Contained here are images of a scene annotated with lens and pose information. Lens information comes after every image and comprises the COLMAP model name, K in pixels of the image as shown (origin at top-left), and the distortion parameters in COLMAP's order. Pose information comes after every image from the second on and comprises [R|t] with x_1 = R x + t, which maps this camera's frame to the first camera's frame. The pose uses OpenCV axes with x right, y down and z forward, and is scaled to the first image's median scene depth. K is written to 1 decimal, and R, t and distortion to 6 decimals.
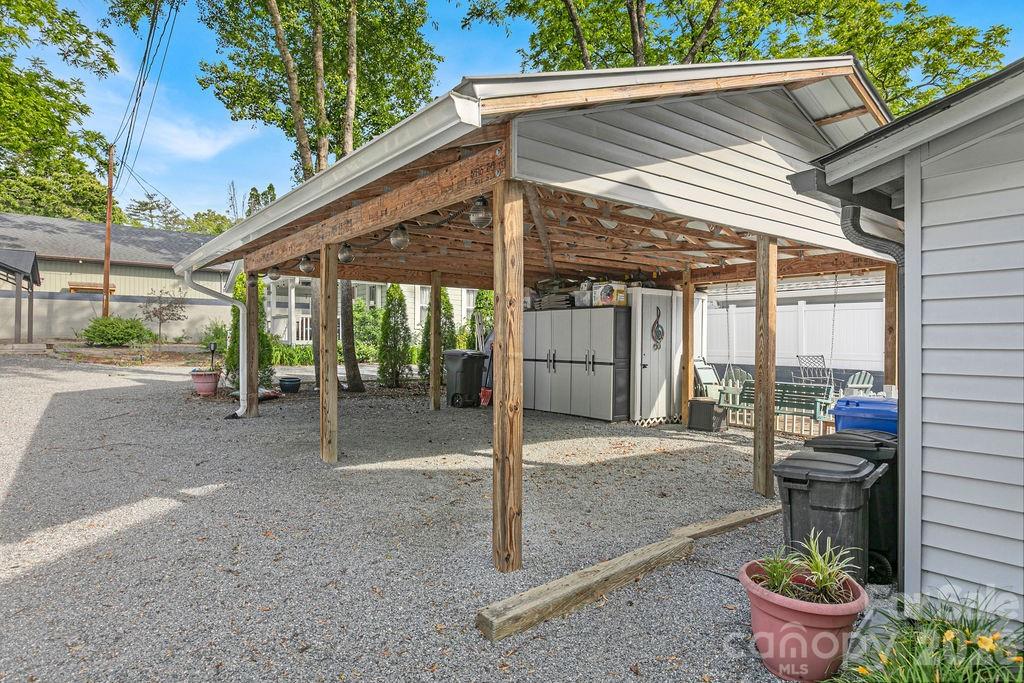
lens RADIAL K [[598.3, 0, 512.0], [0, 598.3, 341.5], [0, 0, 1]] dist [0.002513, 0.000268]
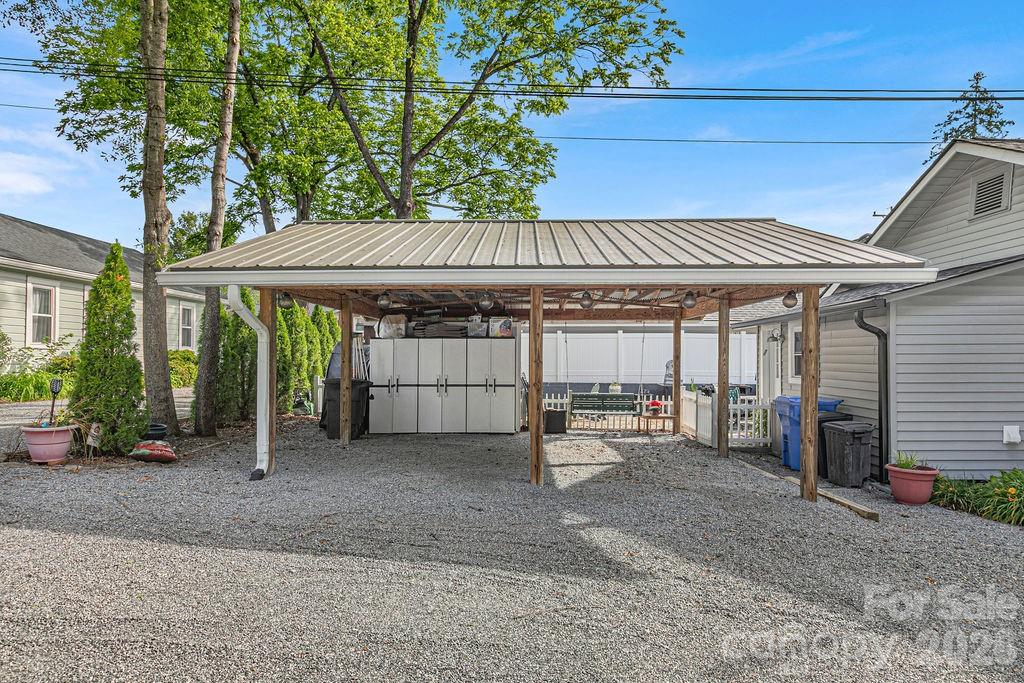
lens RADIAL K [[598.3, 0, 512.0], [0, 598.3, 341.5], [0, 0, 1]] dist [0.002513, 0.000268]
pose [[0.629407, 0.018298, 0.776860, -0.734928], [-0.000034, 0.999723, -0.023519, -0.022183], [-0.777076, 0.014777, 0.629234, 0.234217]]
